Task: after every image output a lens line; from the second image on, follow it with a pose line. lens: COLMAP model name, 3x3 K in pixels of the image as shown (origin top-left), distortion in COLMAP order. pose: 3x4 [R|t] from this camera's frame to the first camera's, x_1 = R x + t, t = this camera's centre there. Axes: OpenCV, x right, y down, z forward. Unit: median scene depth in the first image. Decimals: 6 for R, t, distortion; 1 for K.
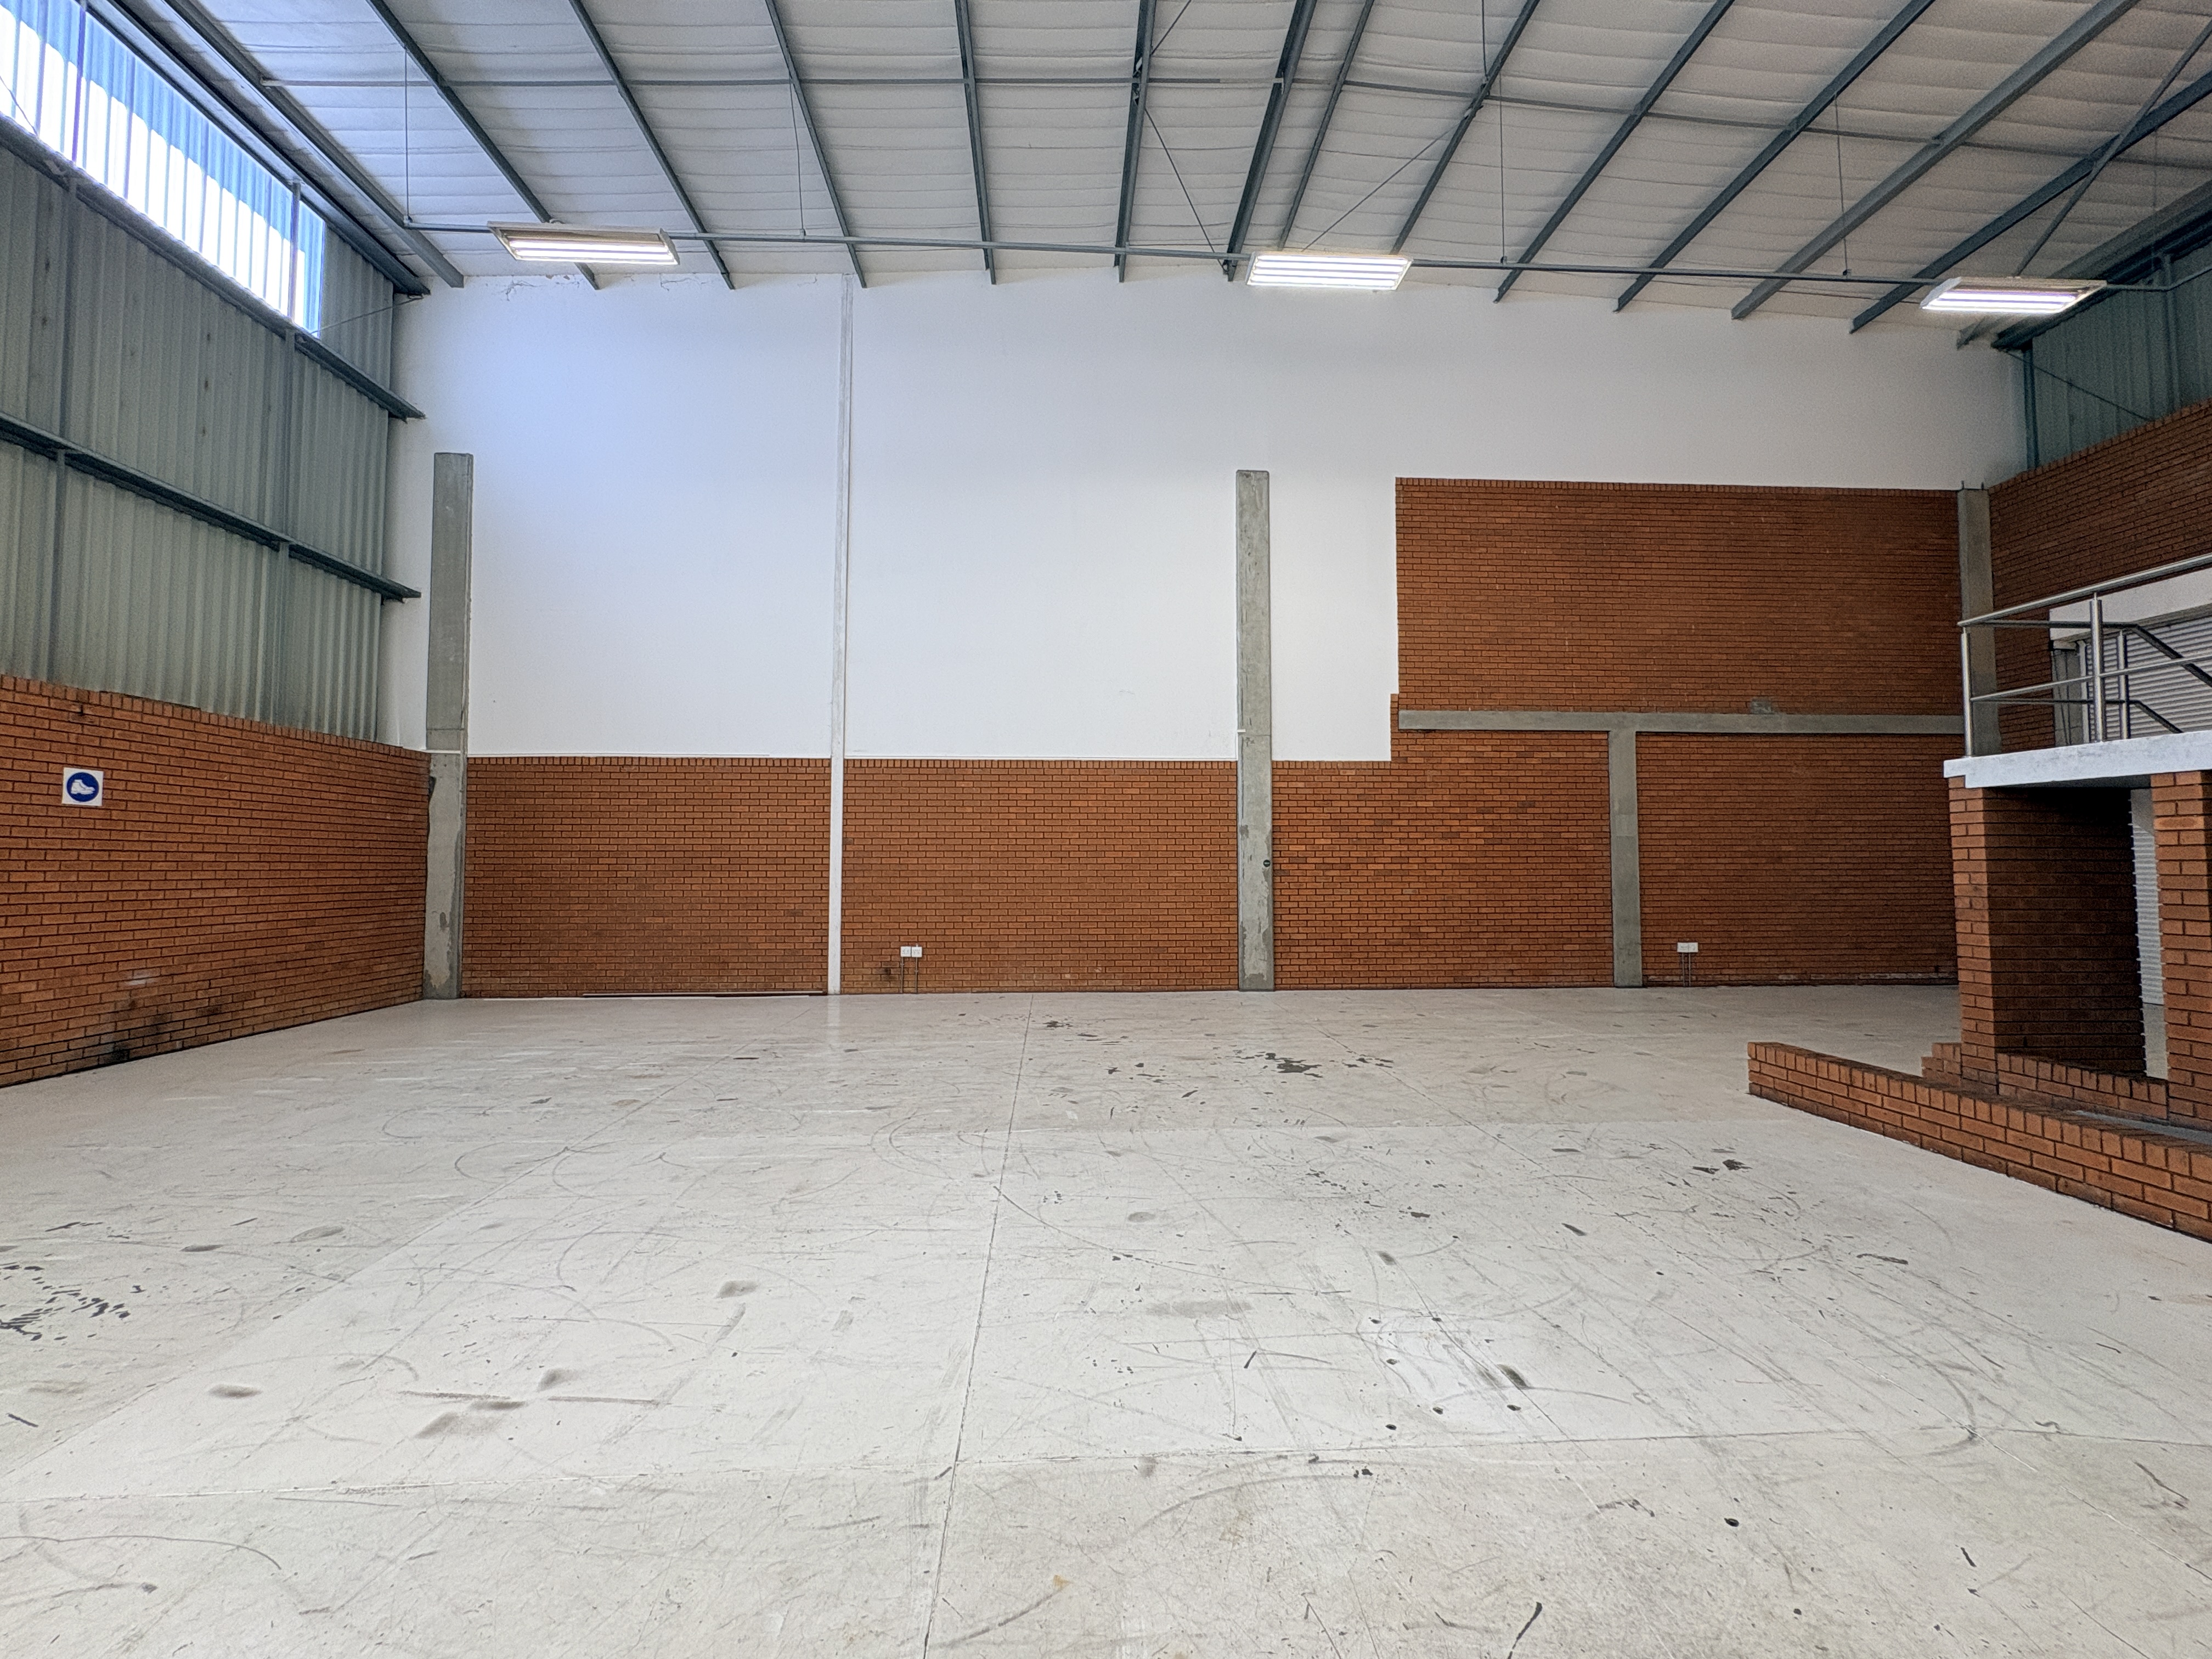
lens RADIAL K [[880.3, 0, 1104.8], [0, 880.3, 828.6], [0, 0, 1]] dist [-0.000801, 0.000160]
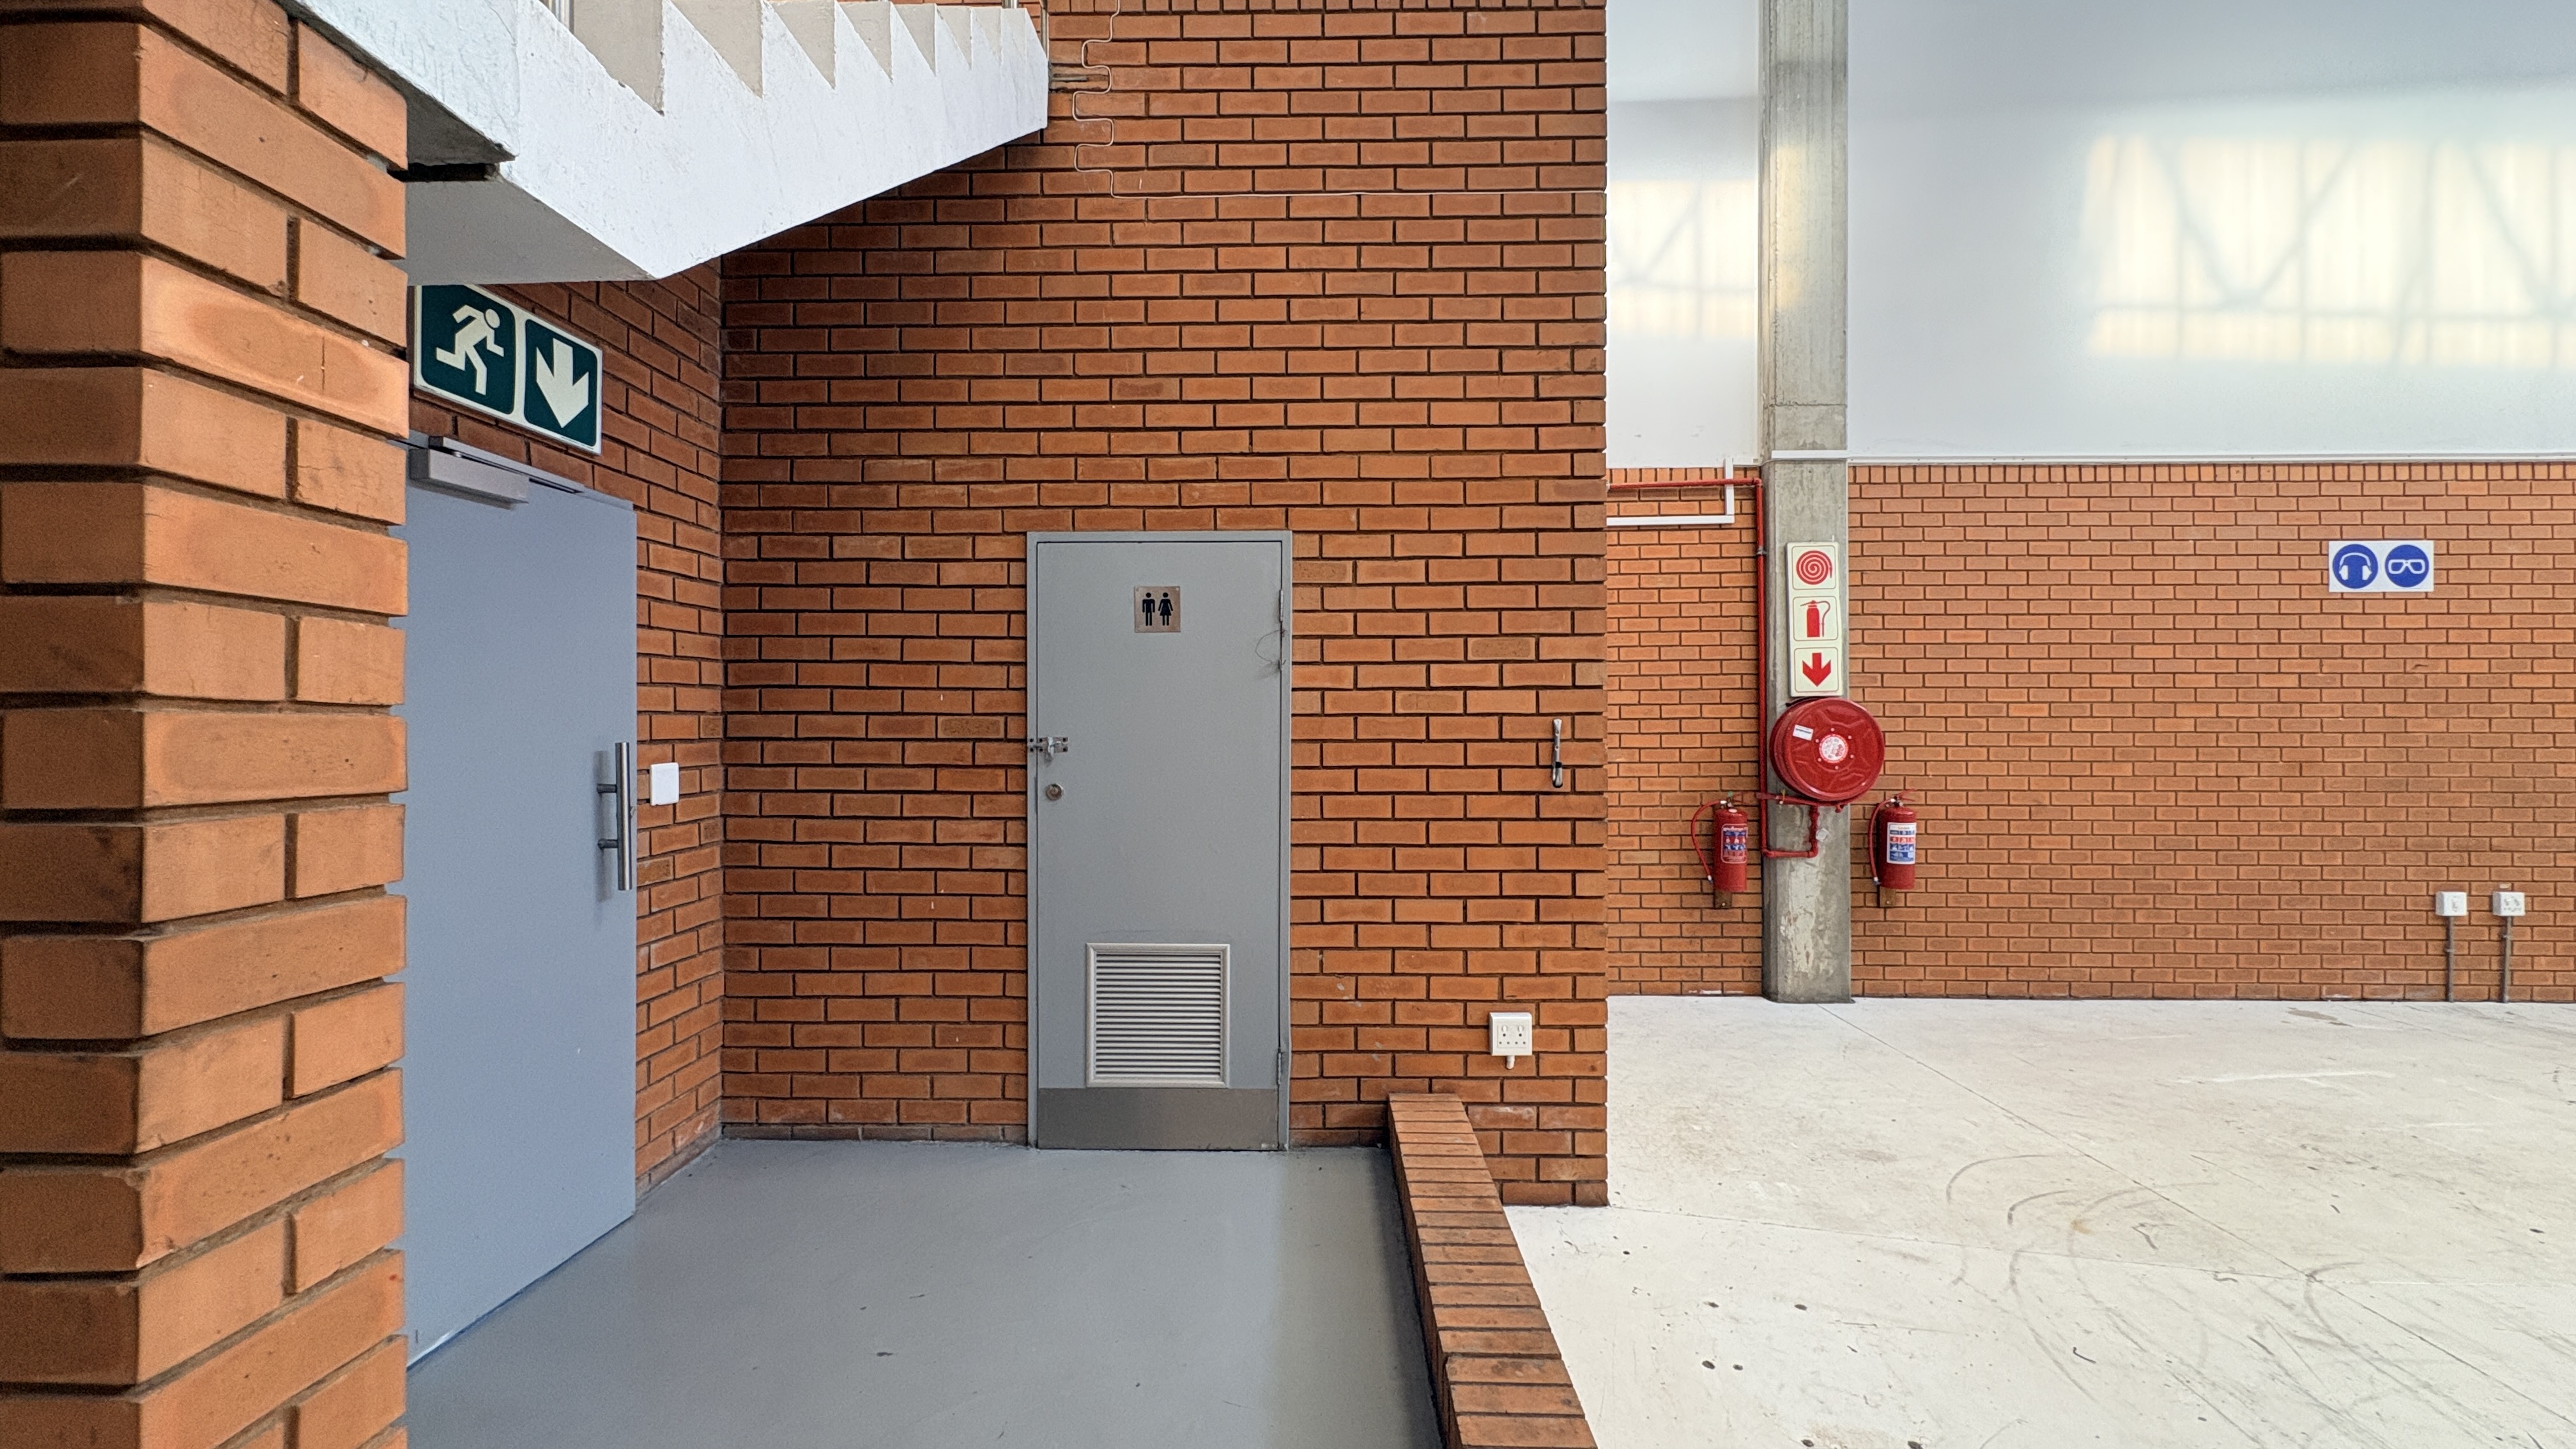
lens RADIAL K [[1024.1, 0, 1286.8], [0, 1024.1, 726.5], [0, 0, 1]] dist [-0.001195, 0.000193]
pose [[-0.996446, 0.002613, 0.084197, 0.477441], [-0.001254, 0.998948, -0.045848, 0.029713], [-0.084229, -0.045790, -0.995394, 0.532107]]
